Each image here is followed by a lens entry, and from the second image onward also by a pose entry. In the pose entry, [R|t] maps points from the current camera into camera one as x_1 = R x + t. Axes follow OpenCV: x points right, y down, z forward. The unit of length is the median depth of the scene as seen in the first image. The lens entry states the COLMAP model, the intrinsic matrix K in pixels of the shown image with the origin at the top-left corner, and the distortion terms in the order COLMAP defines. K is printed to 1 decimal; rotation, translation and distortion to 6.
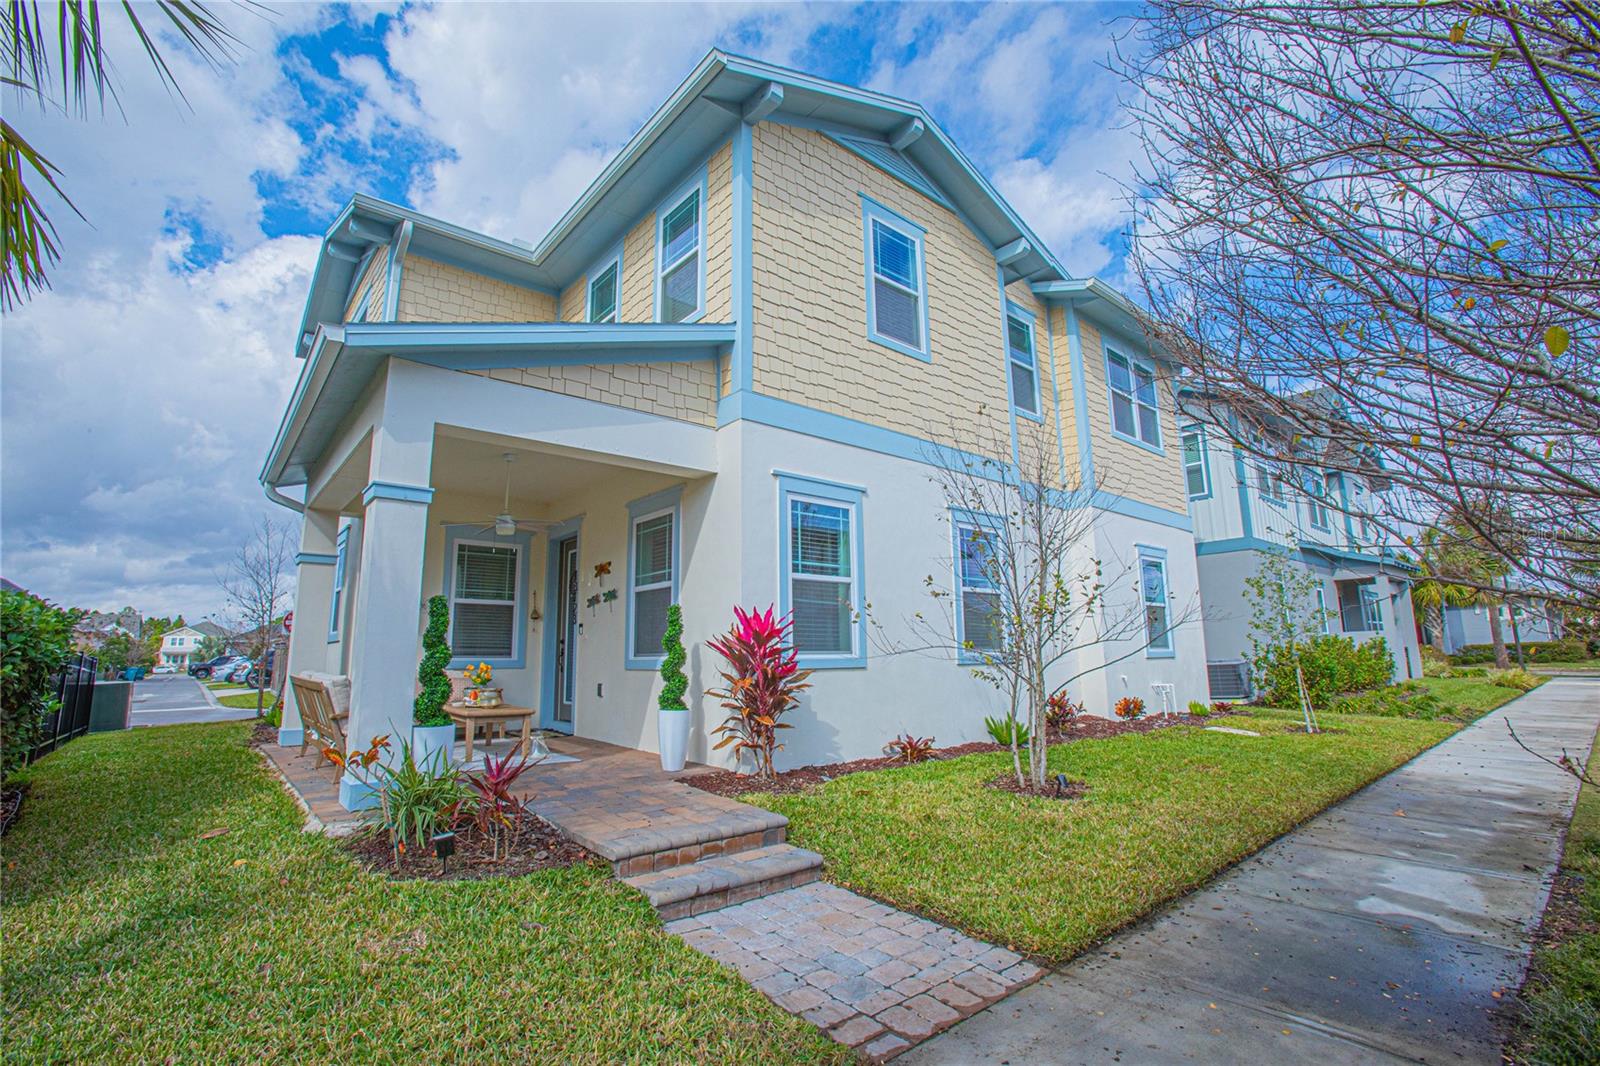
lens RADIAL K [[729.0, 0, 787.6], [0, 729.0, 525.0], [0, 0, 1]] dist [-0.037074, -0.000099]
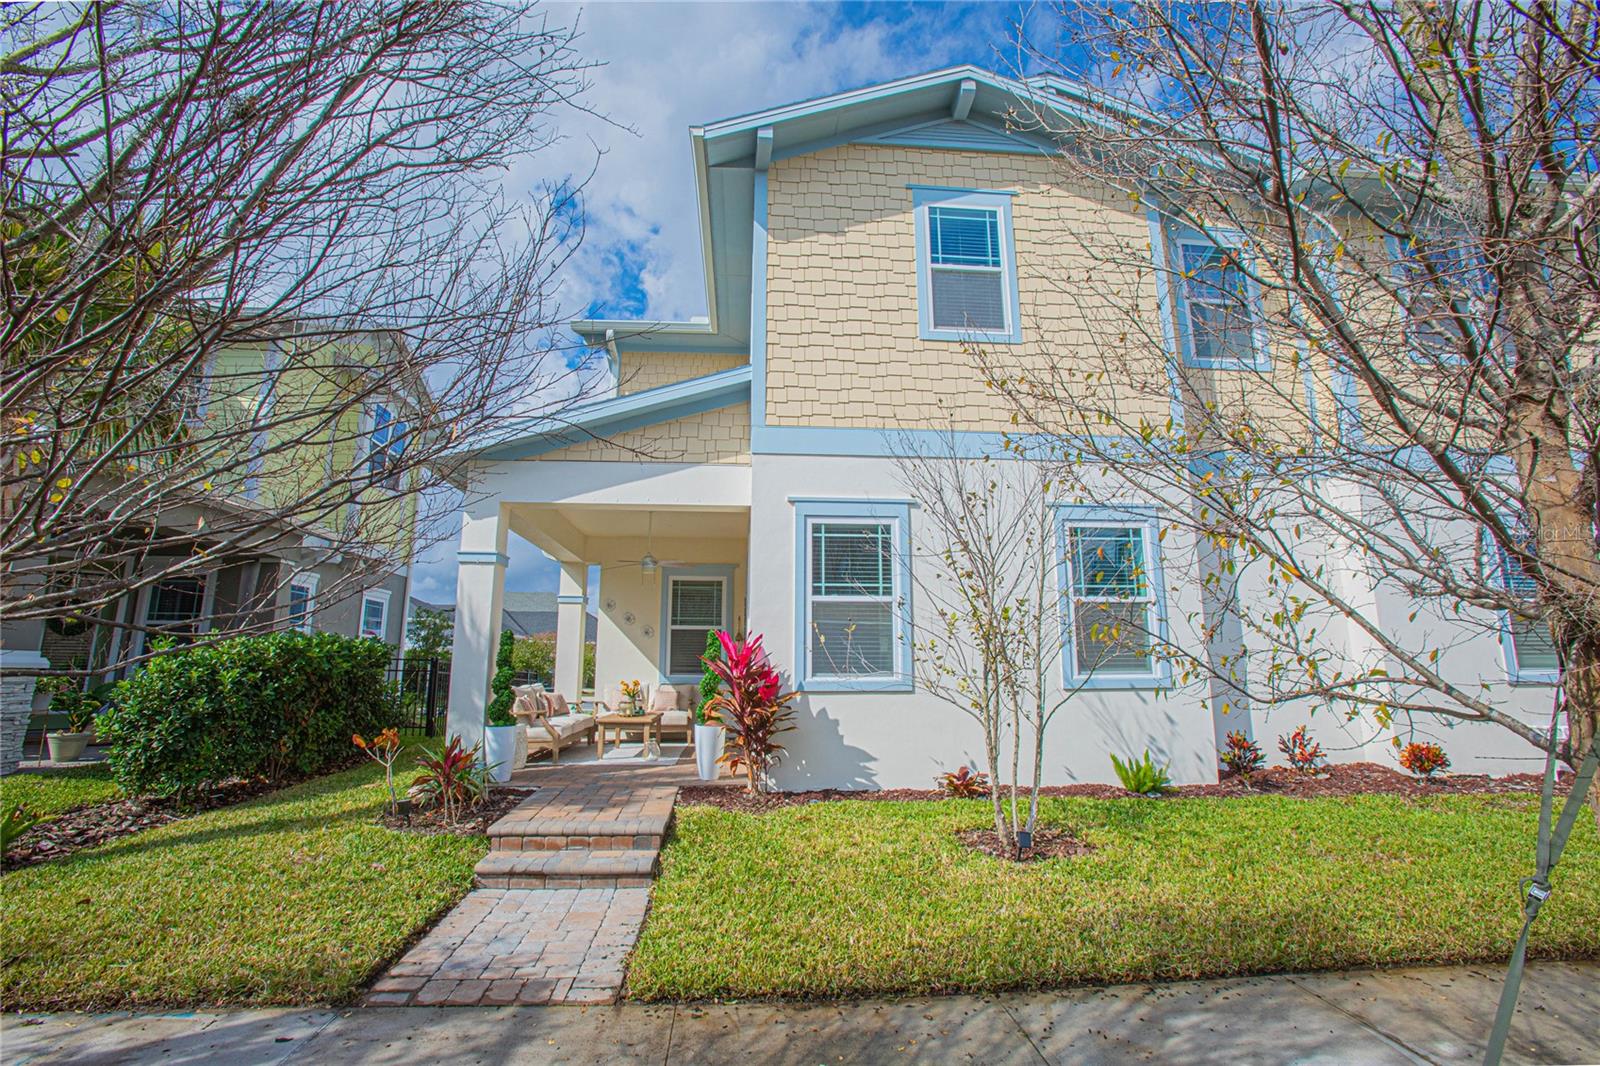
lens RADIAL K [[729.0, 0, 789.5], [0, 729.0, 529.6], [0, 0, 1]] dist [-0.037074, -0.000099]
pose [[0.810139, -0.092931, -0.578825, 0.555008], [0.091277, 0.995310, -0.032045, 0.003591], [0.579088, -0.026872, 0.814822, 0.150917]]
